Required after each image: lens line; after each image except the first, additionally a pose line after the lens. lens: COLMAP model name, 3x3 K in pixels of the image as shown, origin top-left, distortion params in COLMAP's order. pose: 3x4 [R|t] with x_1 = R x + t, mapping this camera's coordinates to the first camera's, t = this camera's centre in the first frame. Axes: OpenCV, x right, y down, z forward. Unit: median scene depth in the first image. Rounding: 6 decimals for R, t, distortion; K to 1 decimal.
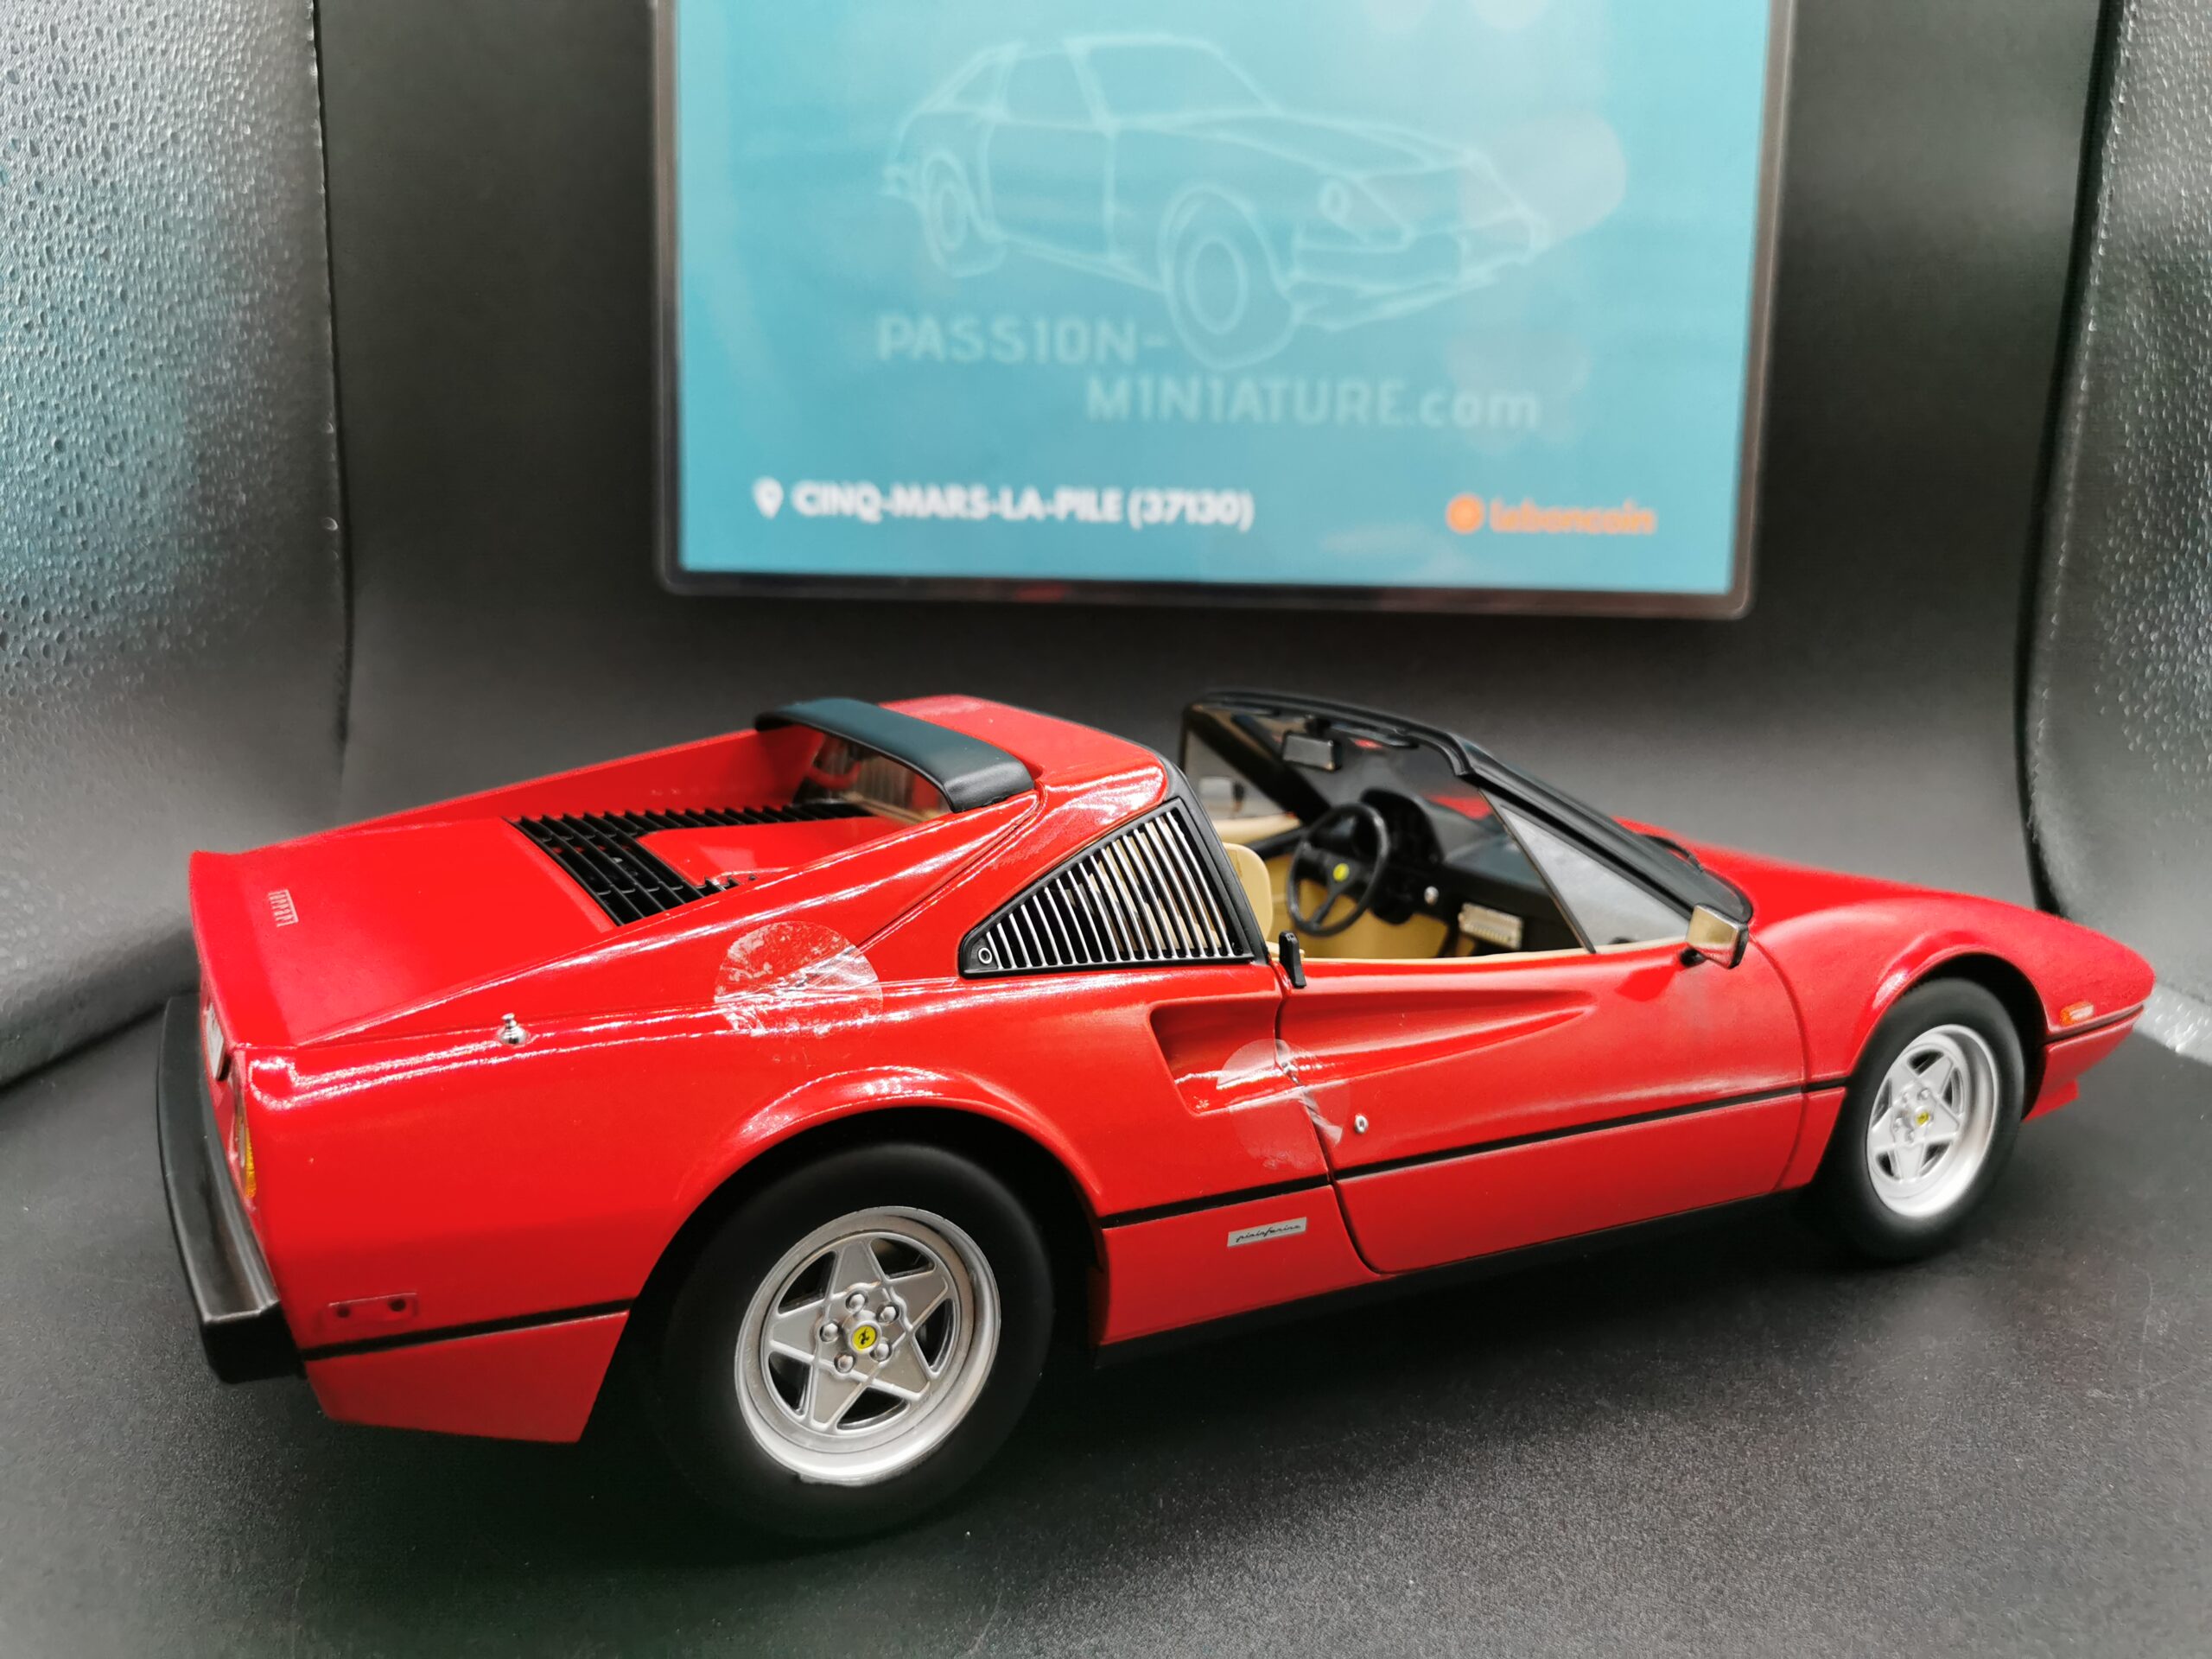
lens RADIAL K [[1762.6, 0, 1106.0], [0, 1762.6, 829.5], [0, 0, 1]] dist [0.007233, -0.005398]
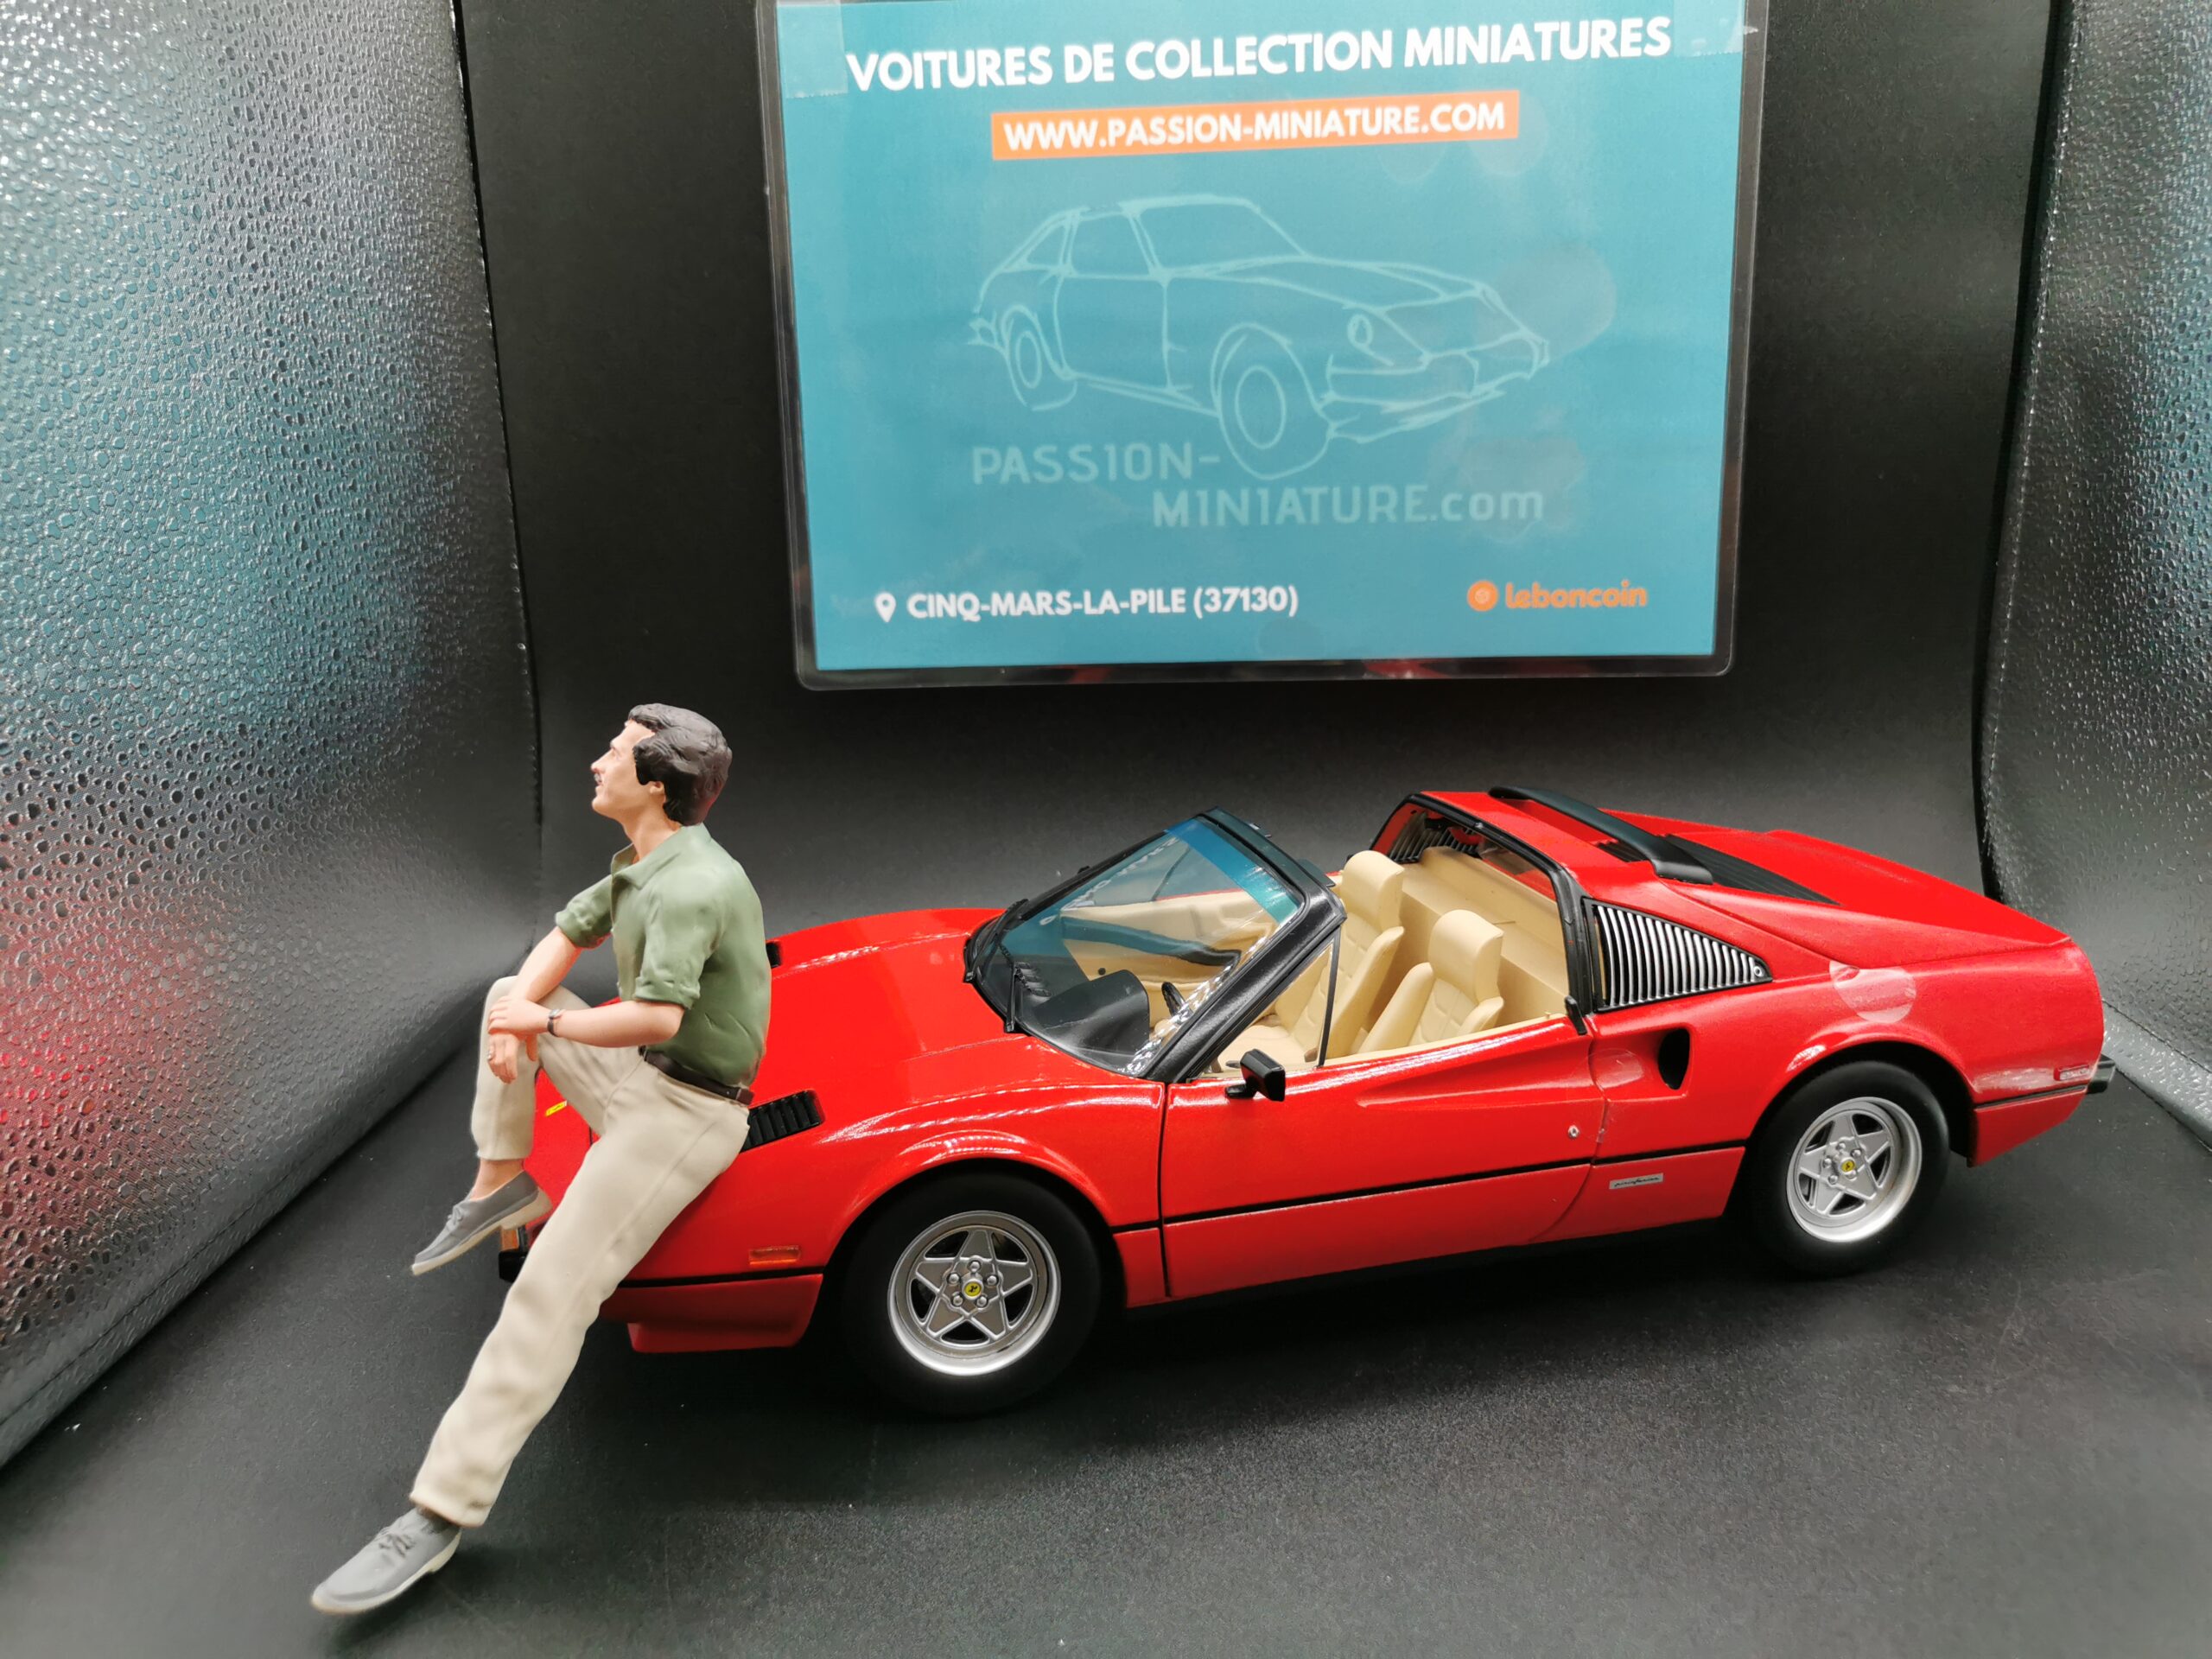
lens RADIAL K [[1741.2, 0, 1106.0], [0, 1741.2, 829.5], [0, 0, 1]] dist [0.034381, -0.037955]
pose [[0.998293, -0.039900, -0.042642, -0.000916], [0.042973, 0.996350, 0.073762, -0.122124], [0.039544, -0.075469, 0.996364, -0.166911]]
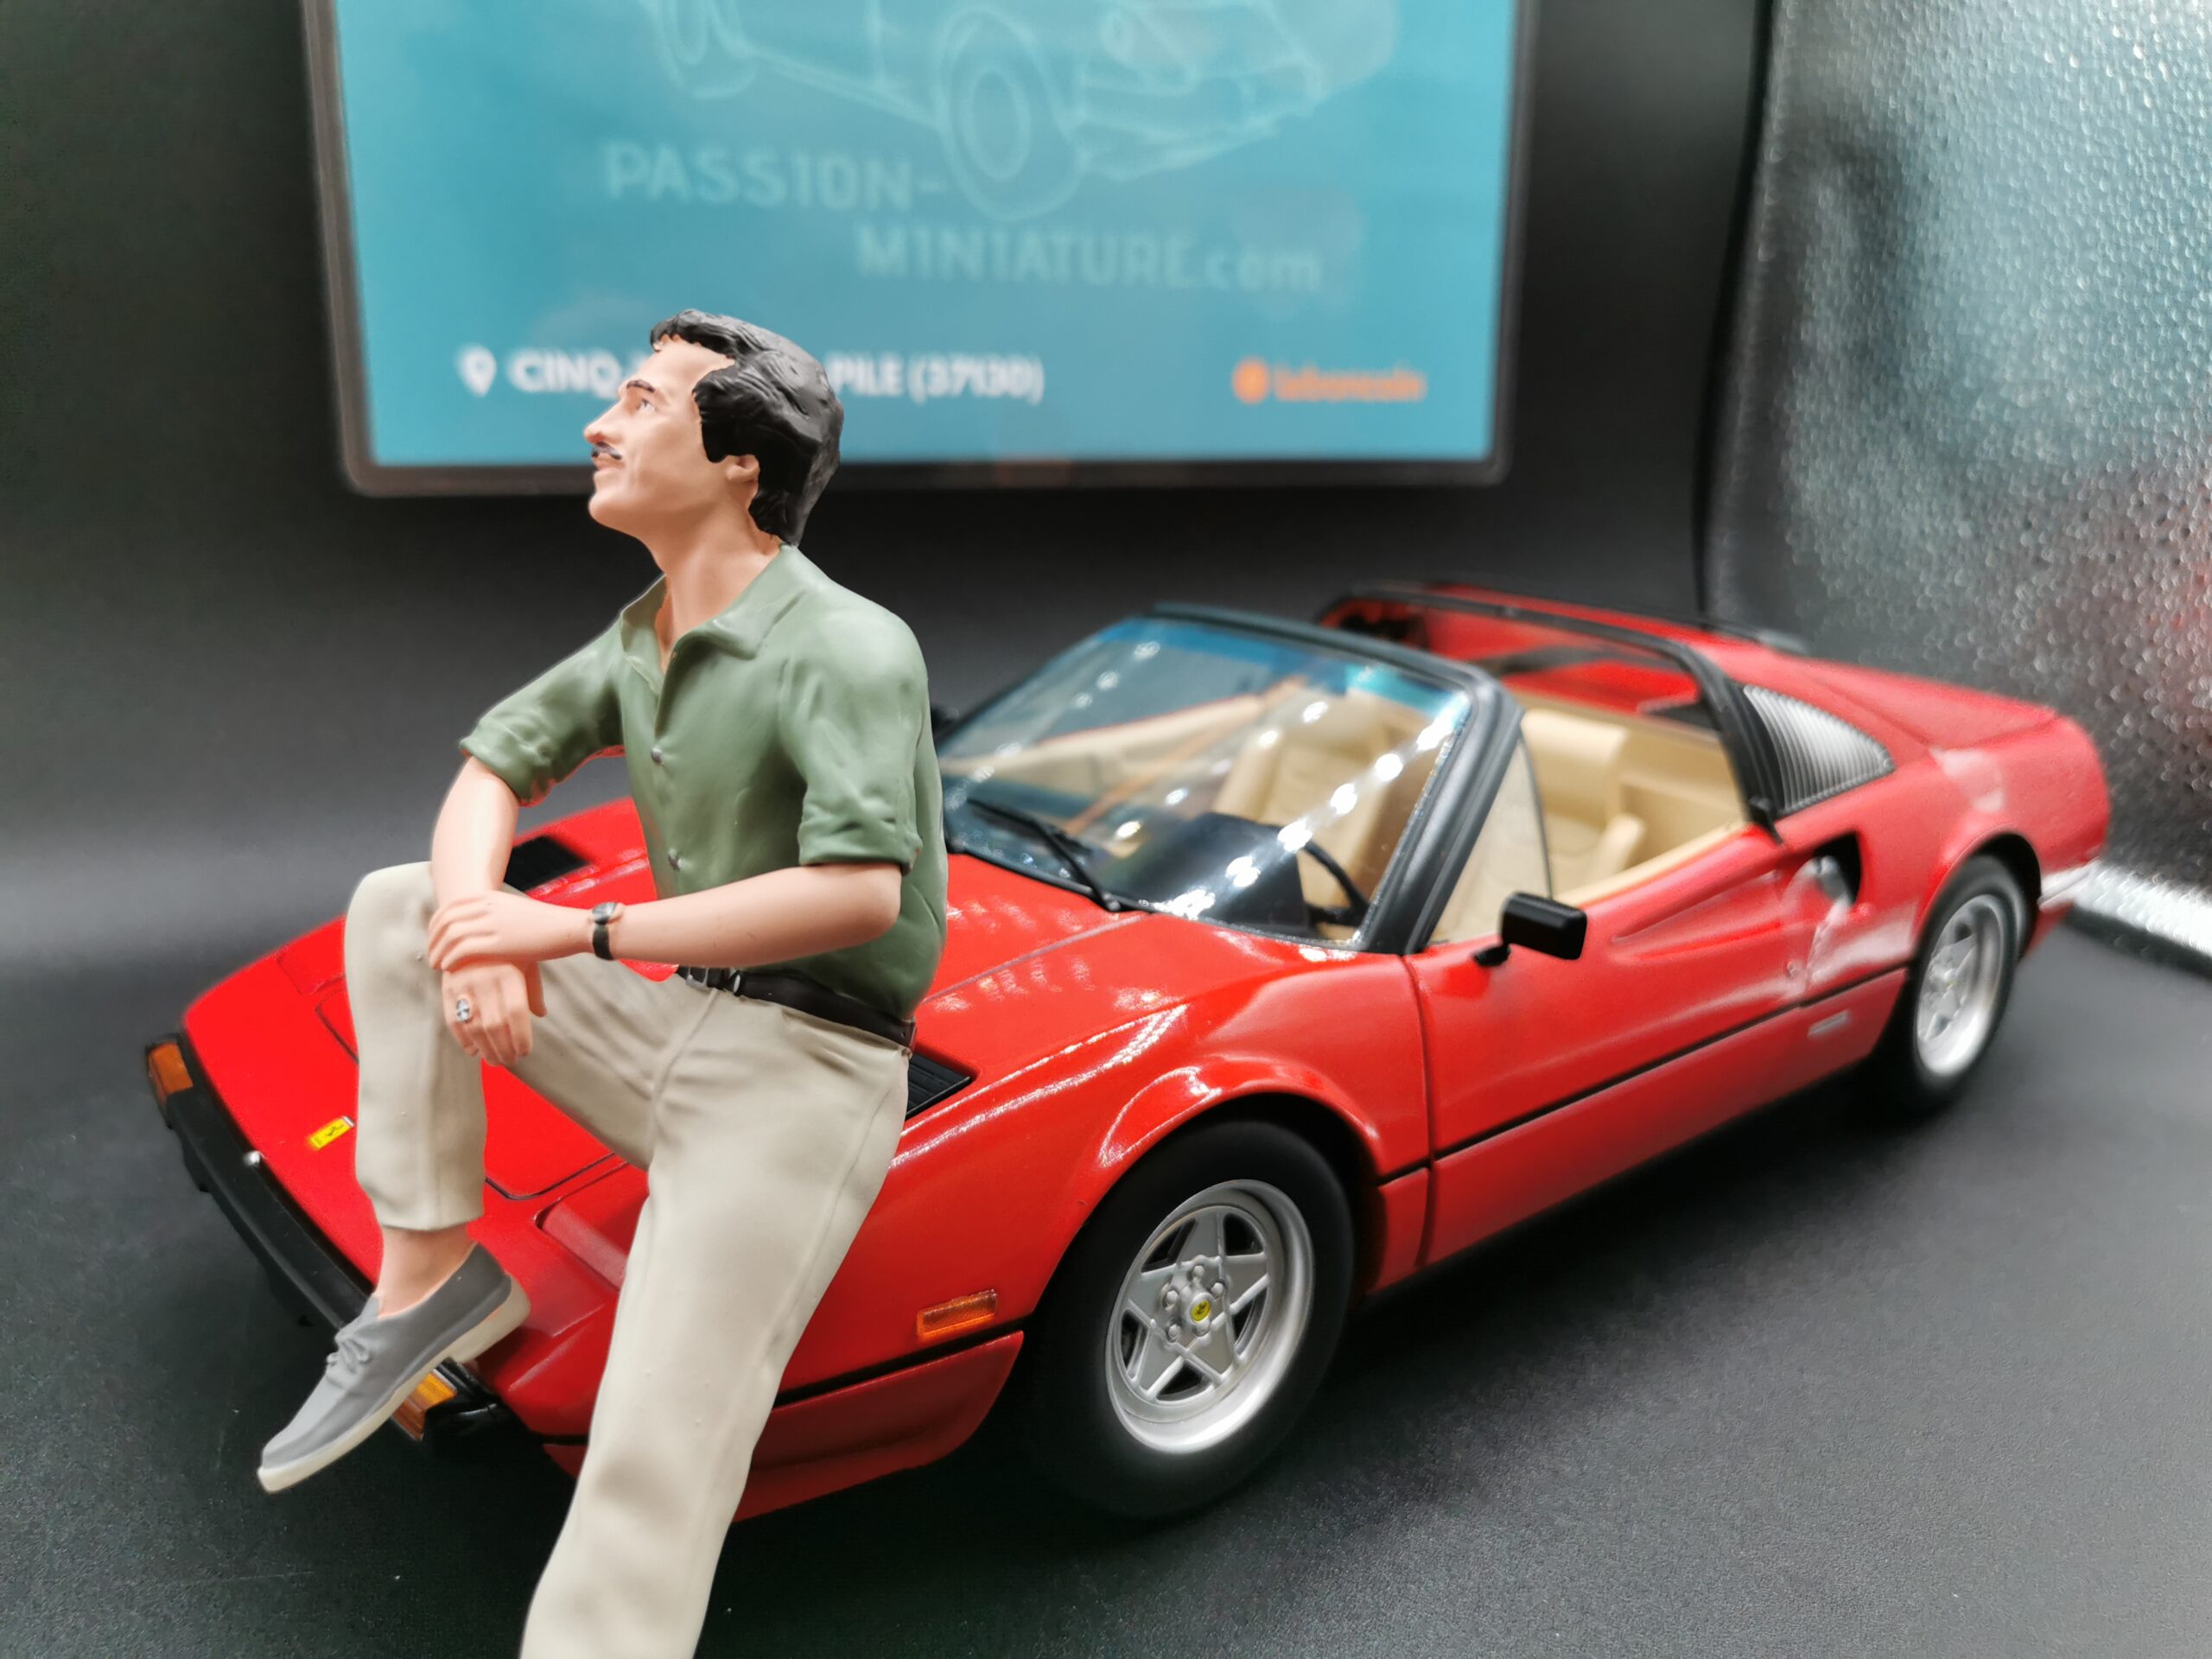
lens RADIAL K [[1782.2, 0, 1106.0], [0, 1782.2, 829.5], [0, 0, 1]] dist [-0.005898, -0.005294]
pose [[0.913559, -0.111902, 0.391008, -0.276297], [0.067379, 0.989761, 0.125833, -0.065554], [-0.401085, -0.088610, 0.911745, 0.129843]]
